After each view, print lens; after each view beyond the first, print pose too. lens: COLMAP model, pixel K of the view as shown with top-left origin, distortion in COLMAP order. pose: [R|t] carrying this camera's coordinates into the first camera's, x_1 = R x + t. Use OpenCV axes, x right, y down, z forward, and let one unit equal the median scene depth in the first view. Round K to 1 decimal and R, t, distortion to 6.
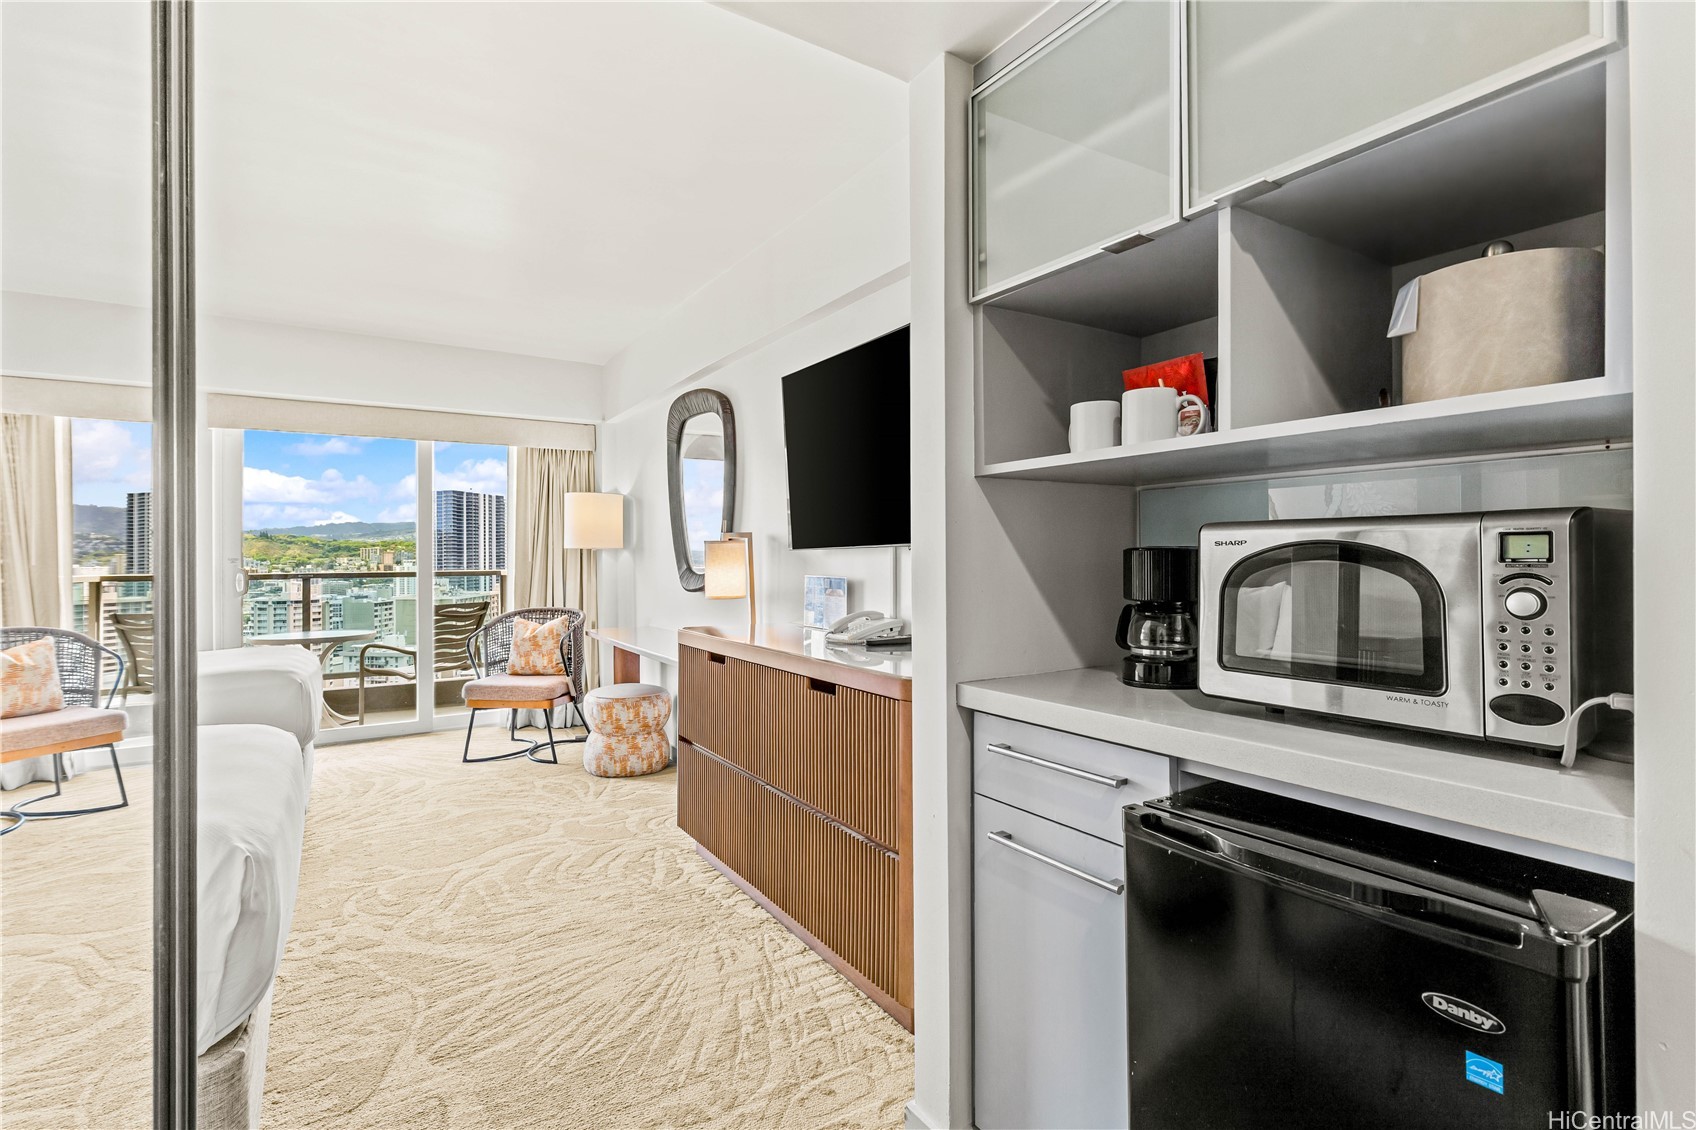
lens RADIAL K [[790.3, 0, 841.5], [0, 790.3, 551.8], [0, 0, 1]] dist [0.004418, -0.000323]
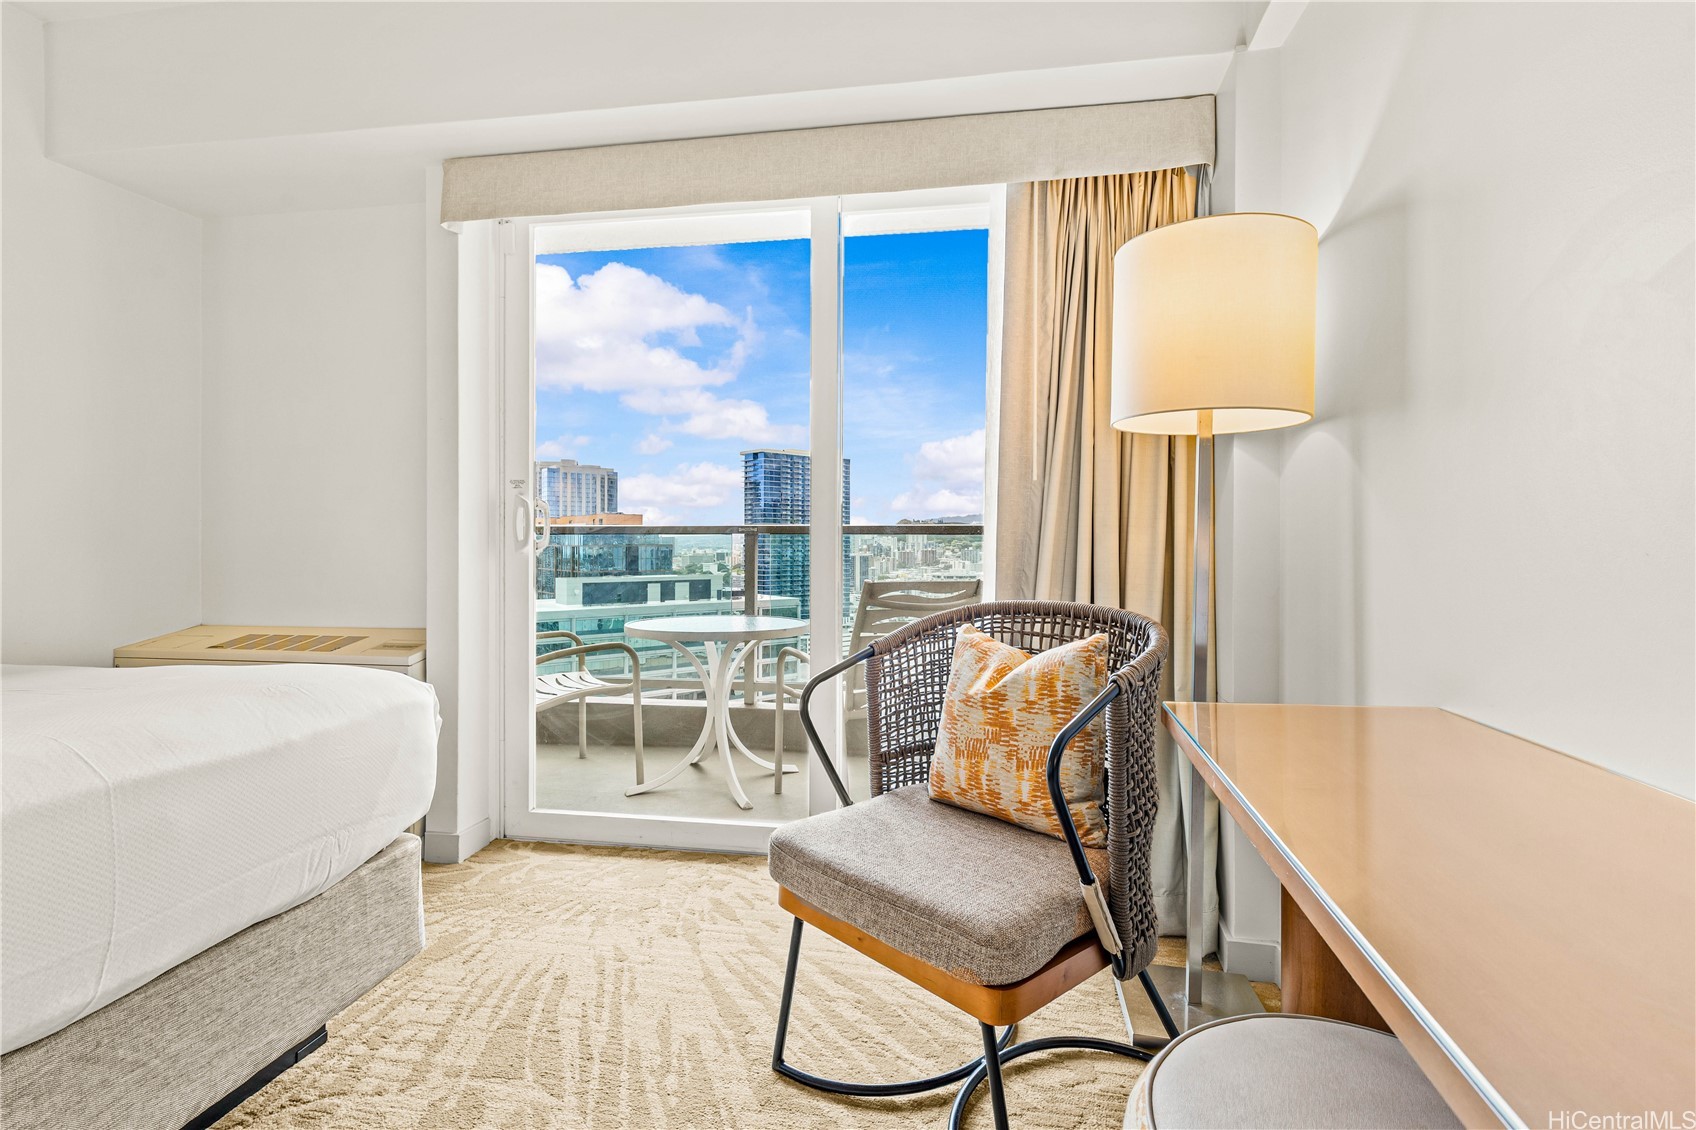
lens RADIAL K [[784.4, 0, 866.4], [0, 784.4, 541.9], [0, 0, 1]] dist [0.002725, -0.000019]
pose [[0.747758, 0.008484, -0.663918, -0.299053], [-0.004635, 0.999961, 0.007559, 0.060190], [0.663956, -0.002575, 0.747768, 0.984466]]
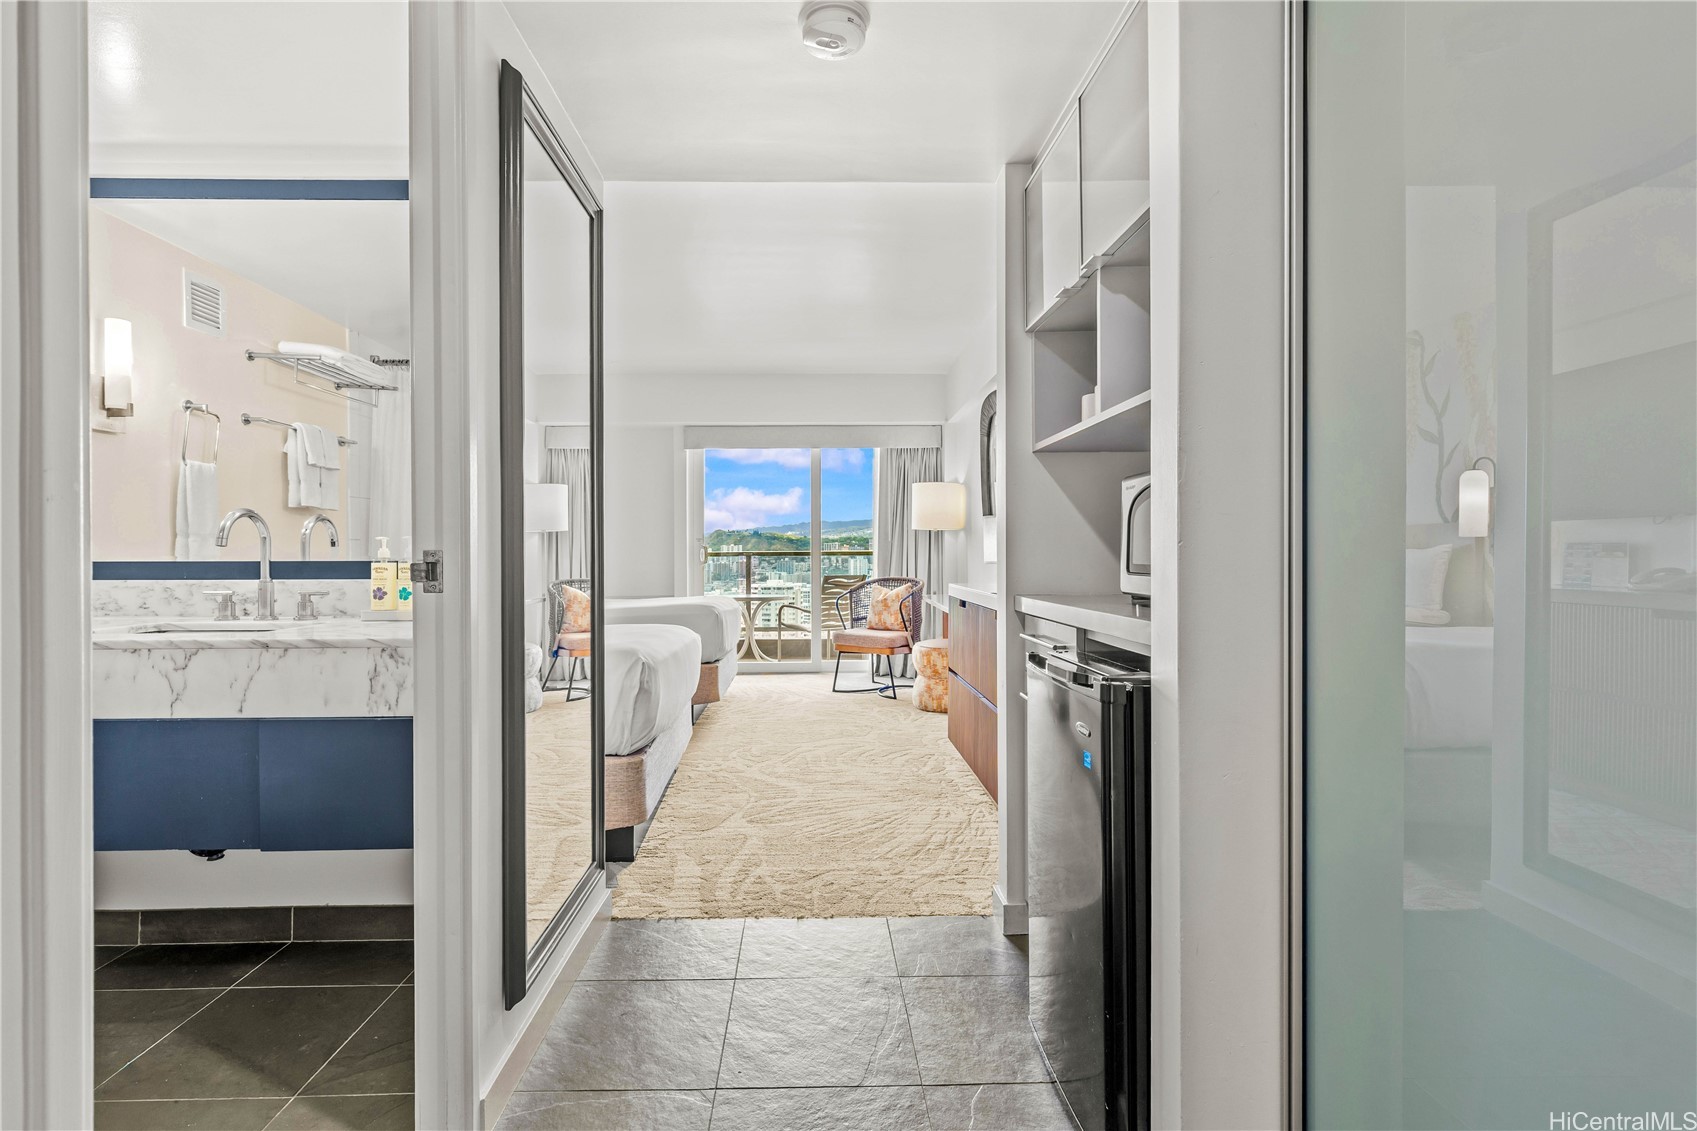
lens RADIAL K [[806.3, 0, 827.7], [0, 806.3, 546.6], [0, 0, 1]] dist [0.003267, 0.000018]
pose [[0.856613, -0.002156, -0.515954, 0.257573], [0.002222, 0.999997, -0.000490, 0.032054], [0.515954, -0.000726, 0.856616, -0.188150]]
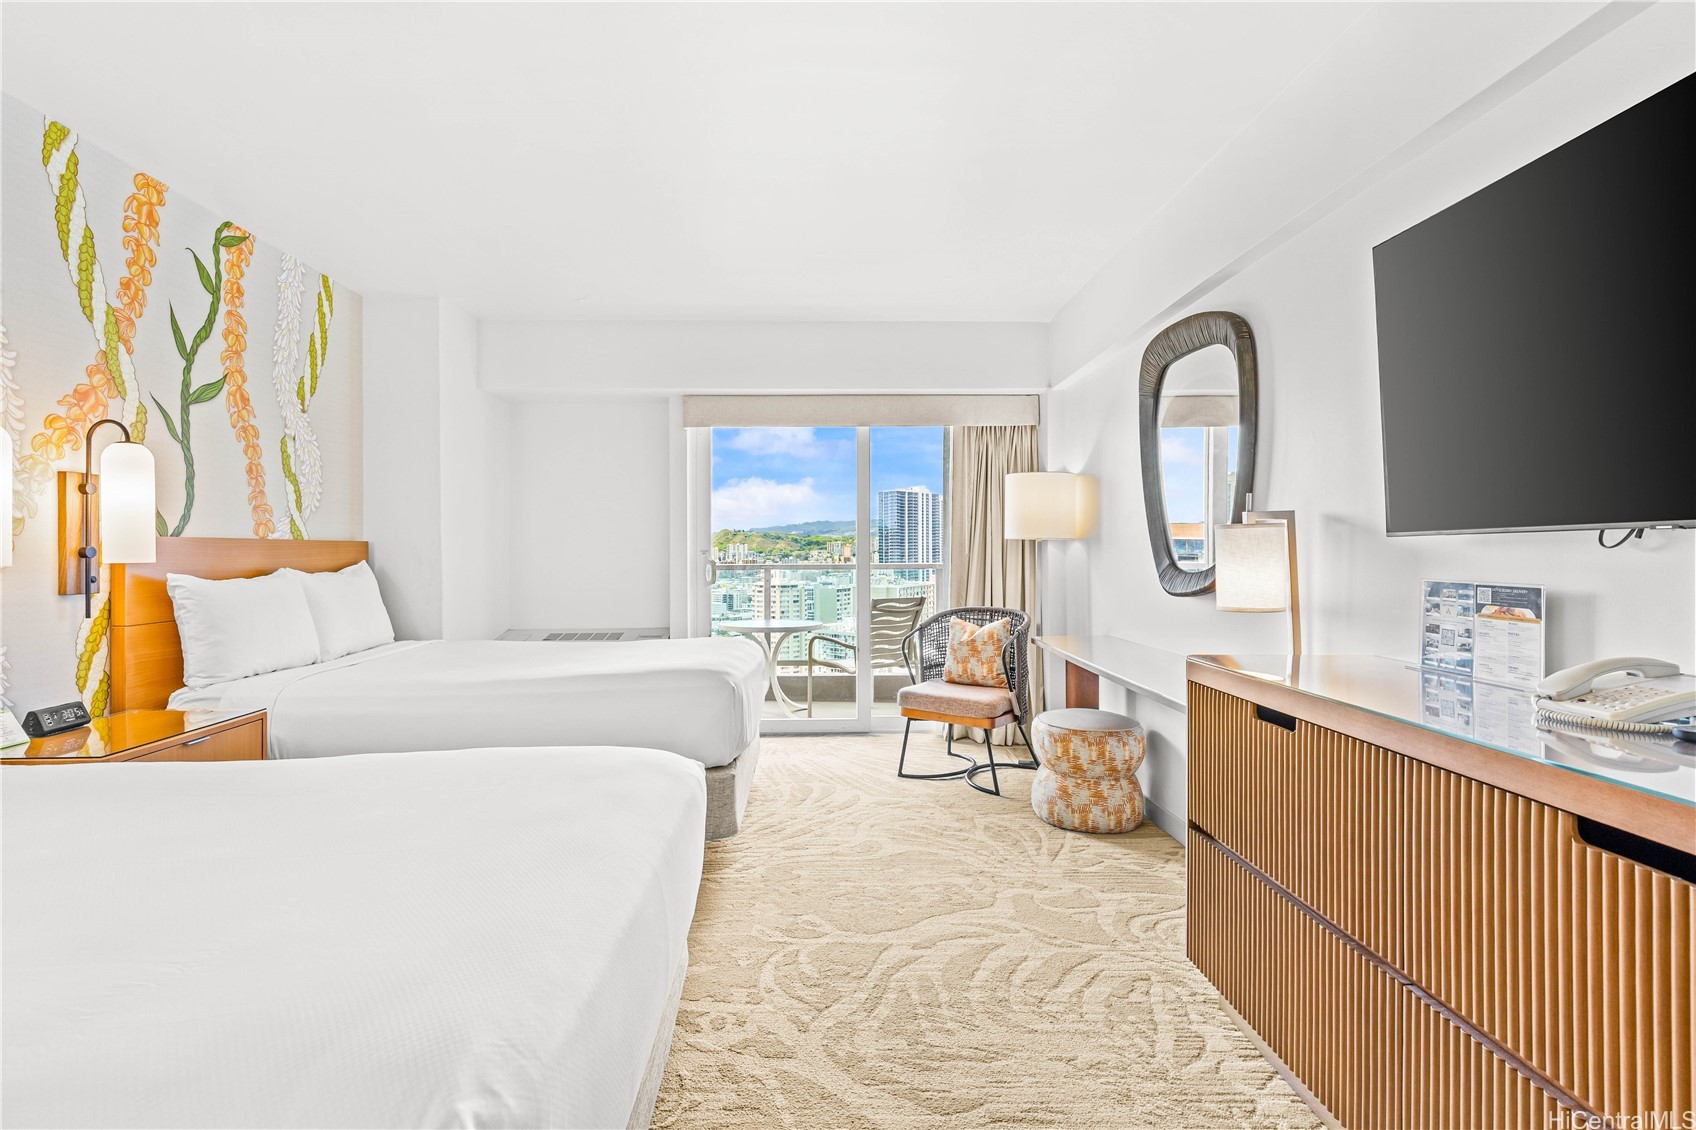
lens RADIAL K [[779.3, 0, 828.1], [0, 779.3, 548.9], [0, 0, 1]] dist [0.005541, -0.000595]
pose [[0.855296, 0.001206, -0.518138, -0.108583], [0.001143, 0.999990, 0.004215, 0.003695], [0.518138, -0.004197, 0.855287, 0.250224]]
